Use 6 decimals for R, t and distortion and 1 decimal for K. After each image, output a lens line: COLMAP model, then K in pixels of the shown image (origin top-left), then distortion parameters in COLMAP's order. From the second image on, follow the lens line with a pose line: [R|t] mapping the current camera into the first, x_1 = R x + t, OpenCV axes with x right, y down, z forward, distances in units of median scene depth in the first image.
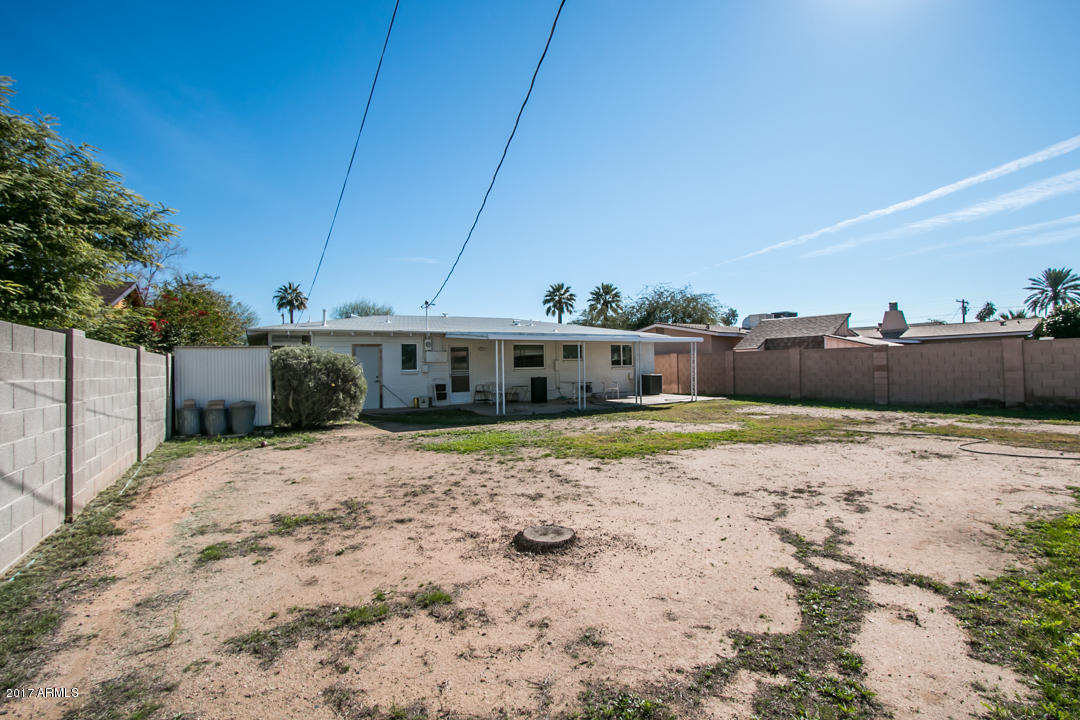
lens RADIAL K [[493.6, 0, 540.0], [0, 493.6, 360.0], [0, 0, 1]] dist [-0.020736, 0.000338]
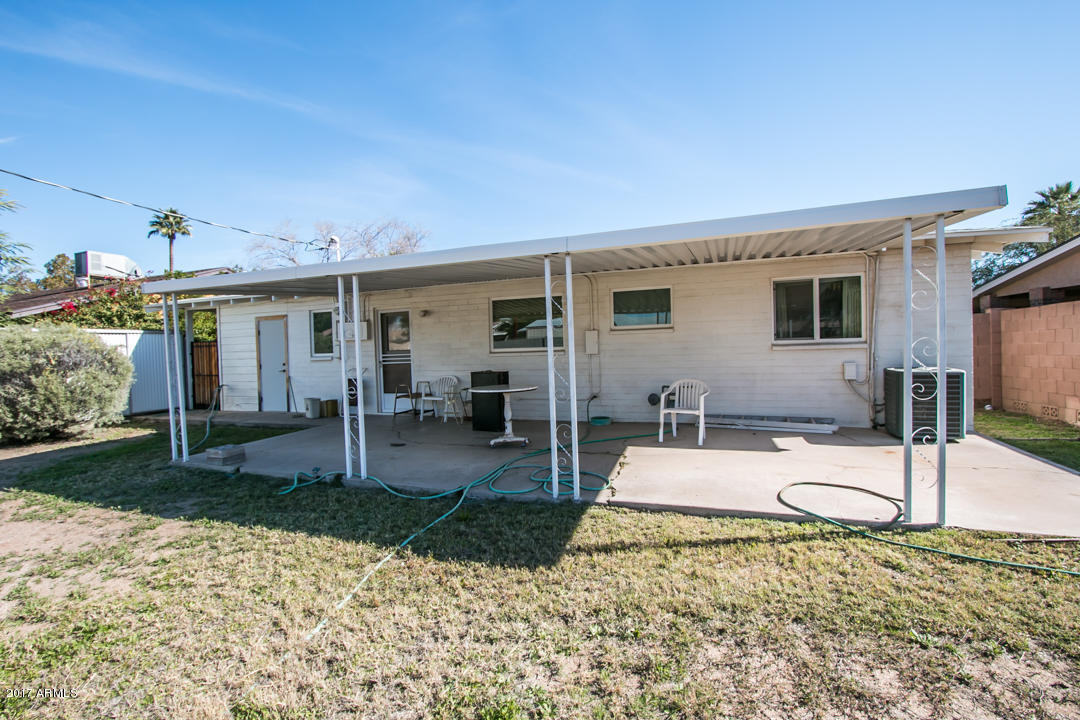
lens RADIAL K [[493.6, 0, 540.0], [0, 493.6, 360.0], [0, 0, 1]] dist [-0.020736, 0.000338]
pose [[0.621538, 0.020411, -0.783118, 0.394930], [0.024400, 0.998671, 0.045394, 0.006357], [0.783004, -0.047322, 0.620214, 0.825765]]
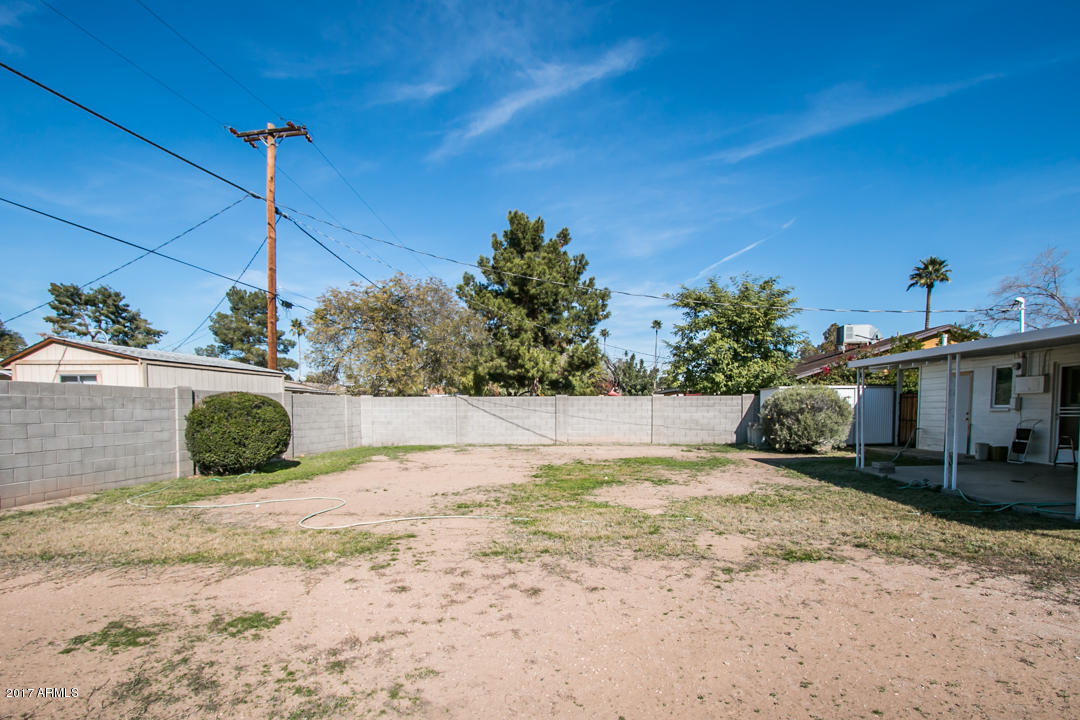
lens RADIAL K [[534.9, 0, 570.2], [0, 534.9, 441.8], [0, 0, 1]] dist [0.000170, -0.000014]
pose [[-0.543850, 0.074094, -0.835905, 0.701472], [0.025452, 0.997093, 0.071822, 0.001882], [0.838796, 0.017785, -0.544155, 0.898517]]
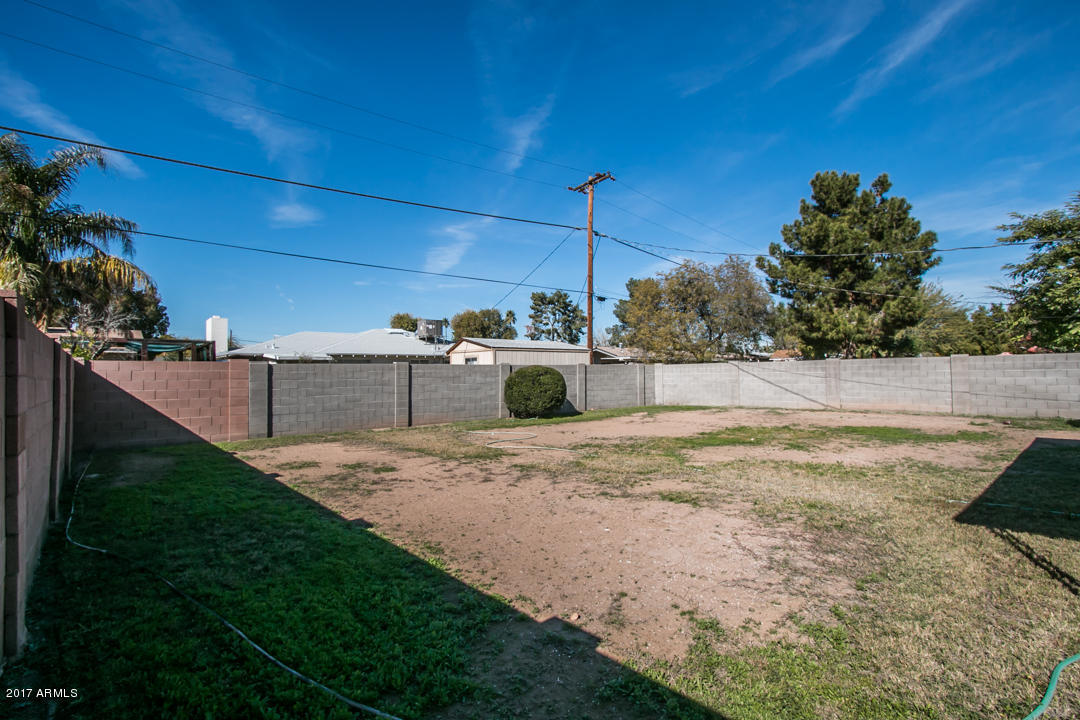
lens RADIAL K [[527.2, 0, 540.0], [0, 527.2, 360.0], [0, 0, 1]] dist [-0.002165, -0.000068]
pose [[-0.981107, 0.028210, -0.191396, 0.546510], [0.036143, 0.998621, -0.038085, 0.006225], [0.190058, -0.044283, -0.980774, 1.200087]]
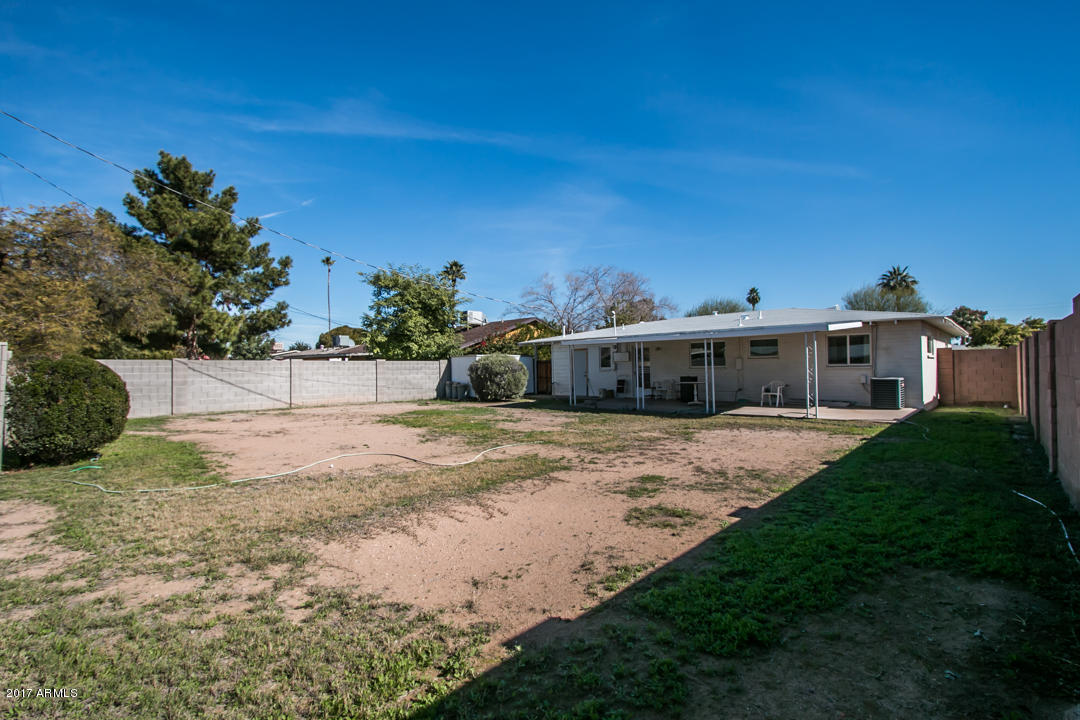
lens RADIAL K [[504.7, 0, 540.0], [0, 504.7, 360.0], [0, 0, 1]] dist [-0.000373, 0.000266]
pose [[0.267378, 0.000066, -0.963592, 0.952702], [0.019243, 0.999800, 0.005408, -0.009963], [0.963399, -0.019988, 0.267324, 0.484045]]
